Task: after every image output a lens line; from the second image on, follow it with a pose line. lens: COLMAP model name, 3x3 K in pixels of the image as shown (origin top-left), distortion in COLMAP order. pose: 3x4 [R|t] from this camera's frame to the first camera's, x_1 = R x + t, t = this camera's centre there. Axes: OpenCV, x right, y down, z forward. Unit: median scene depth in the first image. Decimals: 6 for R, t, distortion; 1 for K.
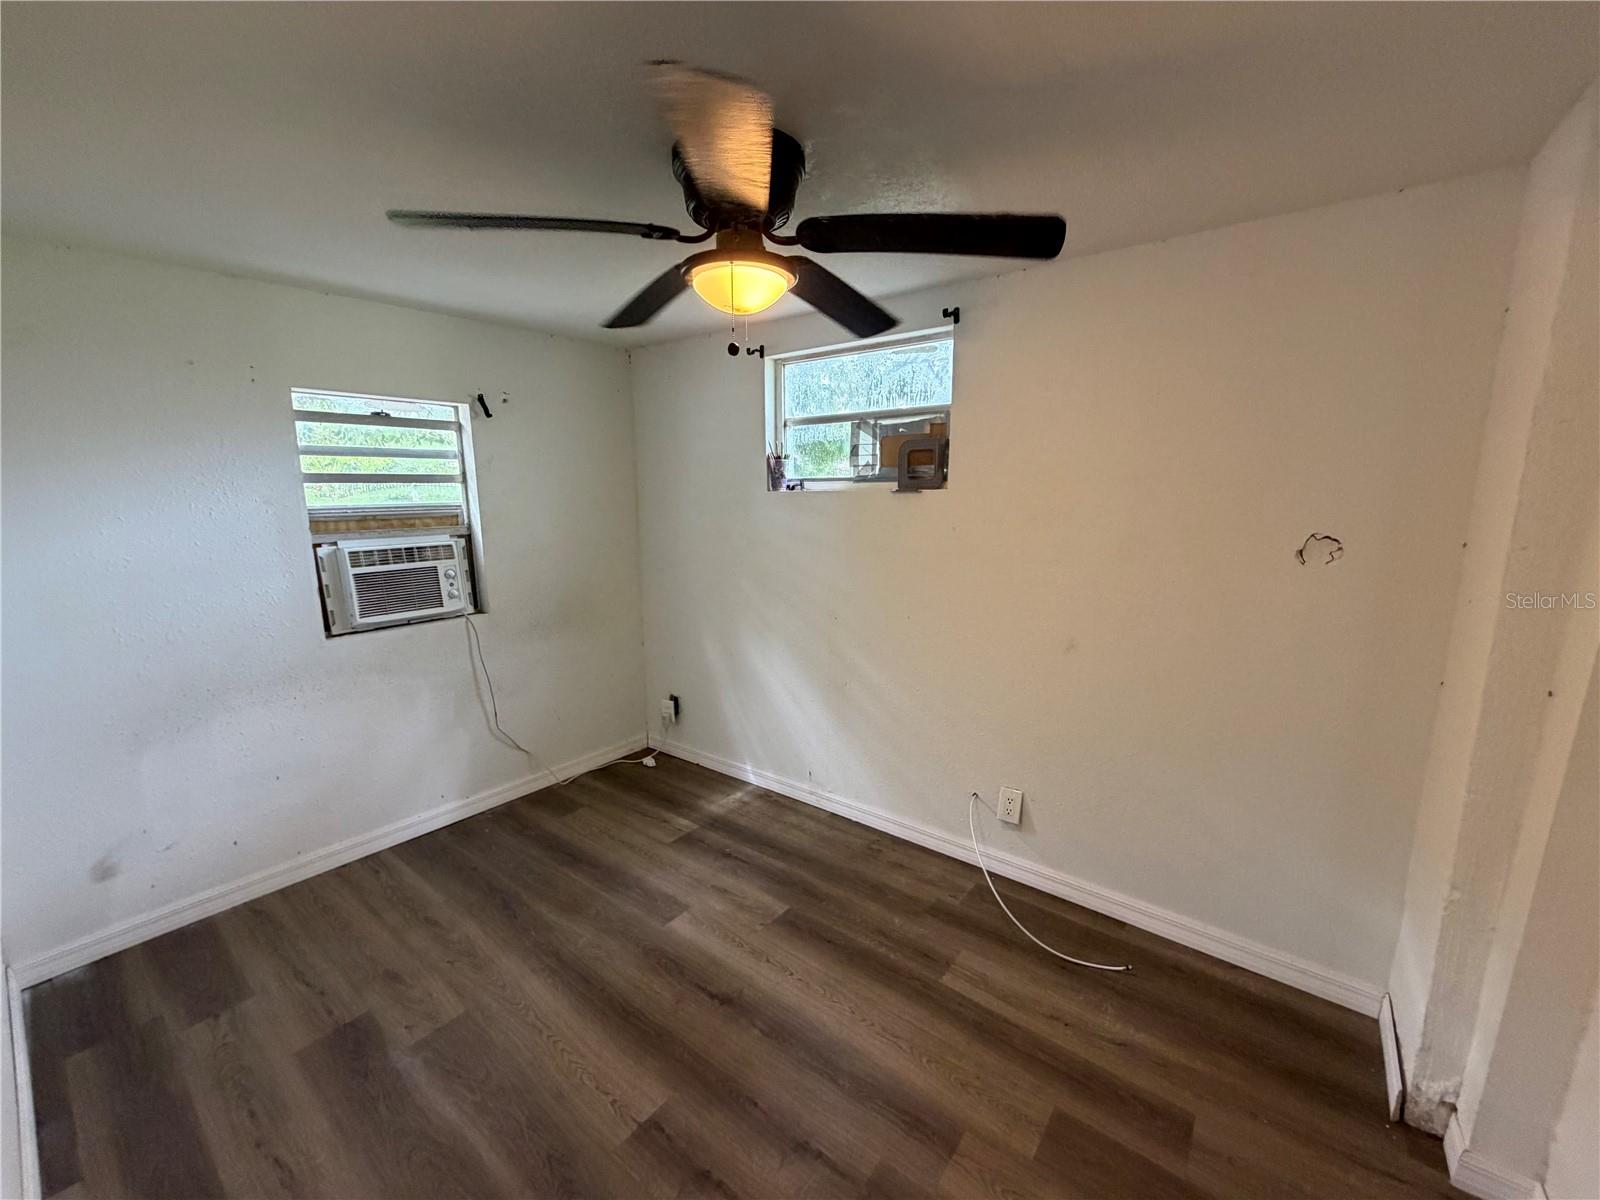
lens RADIAL K [[636.0, 0, 799.9], [0, 636.0, 603.8], [0, 0, 1]] dist [-0.000572, -0.000108]
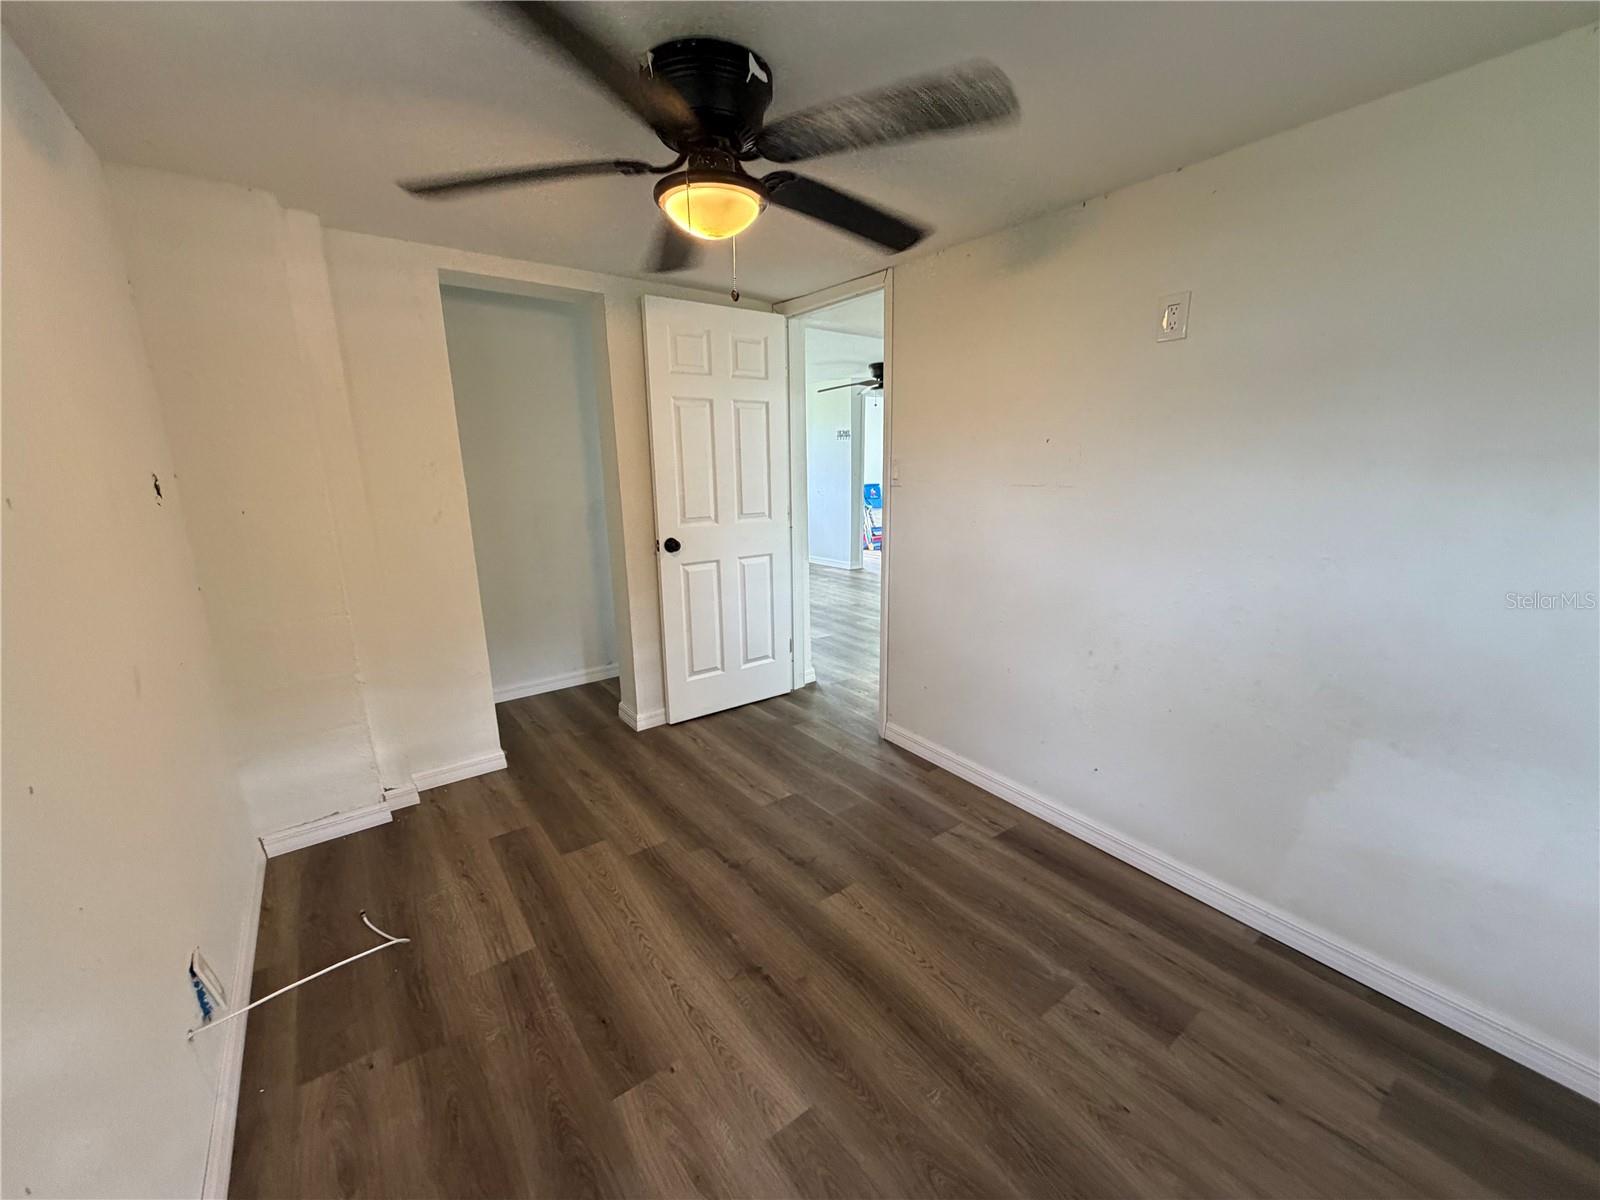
lens RADIAL K [[636.0, 0, 805.0], [0, 636.0, 599.3], [0, 0, 1]] dist [-0.000572, -0.000108]
pose [[-0.966172, -0.045781, 0.253804, -0.384853], [0.060361, 0.916642, 0.395124, -0.232167], [-0.250737, 0.397078, -0.882870, 1.528247]]
